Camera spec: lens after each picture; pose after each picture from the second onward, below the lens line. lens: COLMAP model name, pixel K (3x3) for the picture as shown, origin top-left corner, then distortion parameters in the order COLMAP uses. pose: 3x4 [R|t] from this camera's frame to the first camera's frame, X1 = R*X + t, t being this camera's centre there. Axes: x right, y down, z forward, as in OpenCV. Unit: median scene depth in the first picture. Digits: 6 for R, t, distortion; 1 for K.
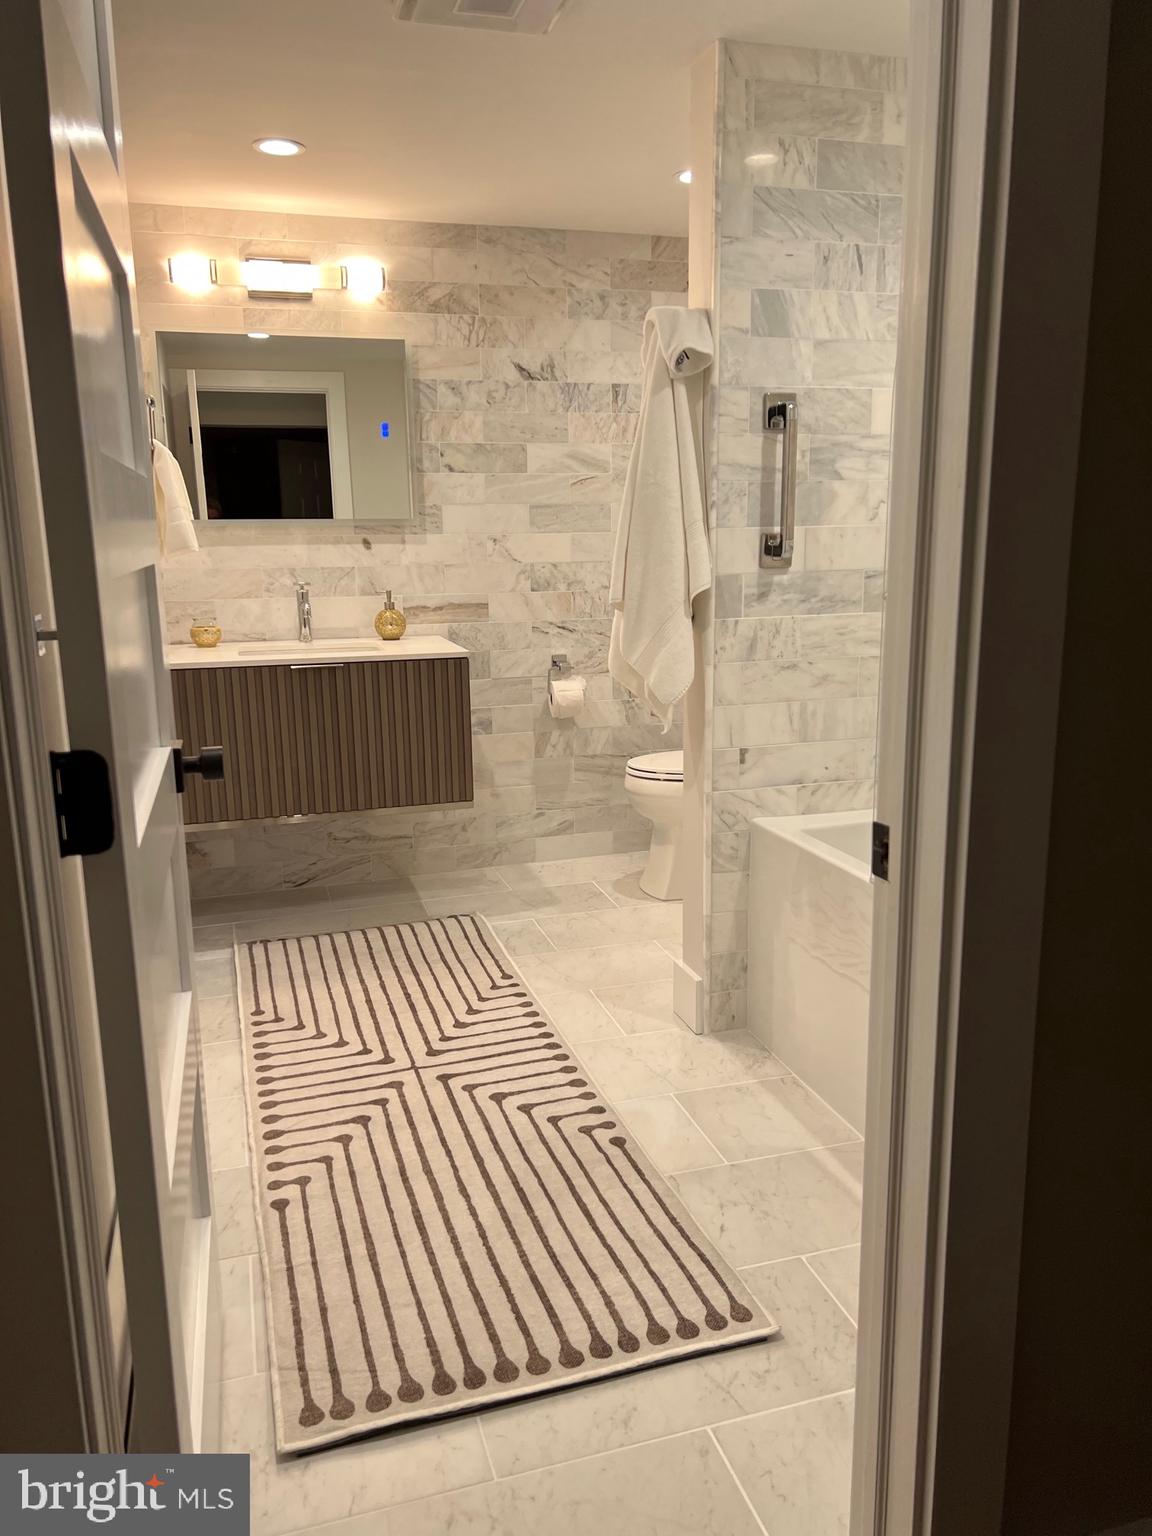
lens RADIAL K [[1157.4, 0, 576.9], [0, 1157.4, 769.1], [0, 0, 1]] dist [0.042880, -0.017210]
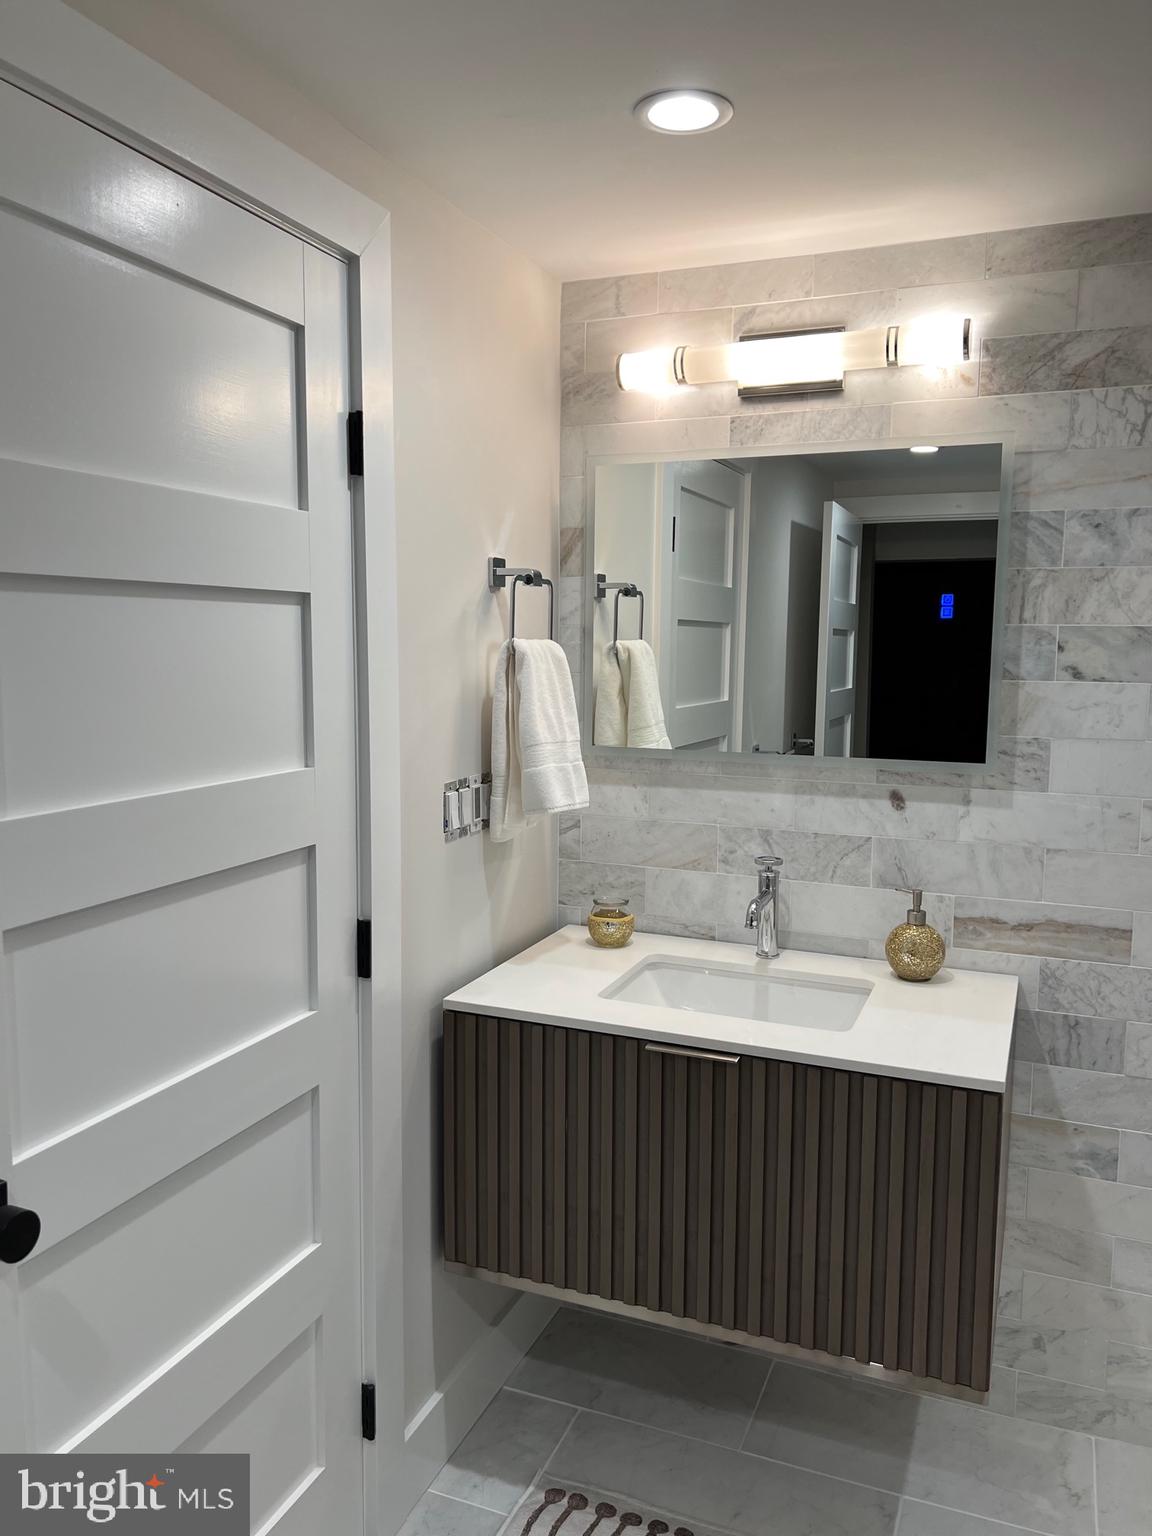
lens RADIAL K [[1157.4, 0, 578.8], [0, 1157.4, 769.5], [0, 0, 1]] dist [0.042880, -0.017210]
pose [[0.781792, 0.095299, -0.616213, 0.045538], [-0.147651, 0.988439, -0.034460, -0.167848], [0.605805, 0.117926, 0.786825, 0.462835]]
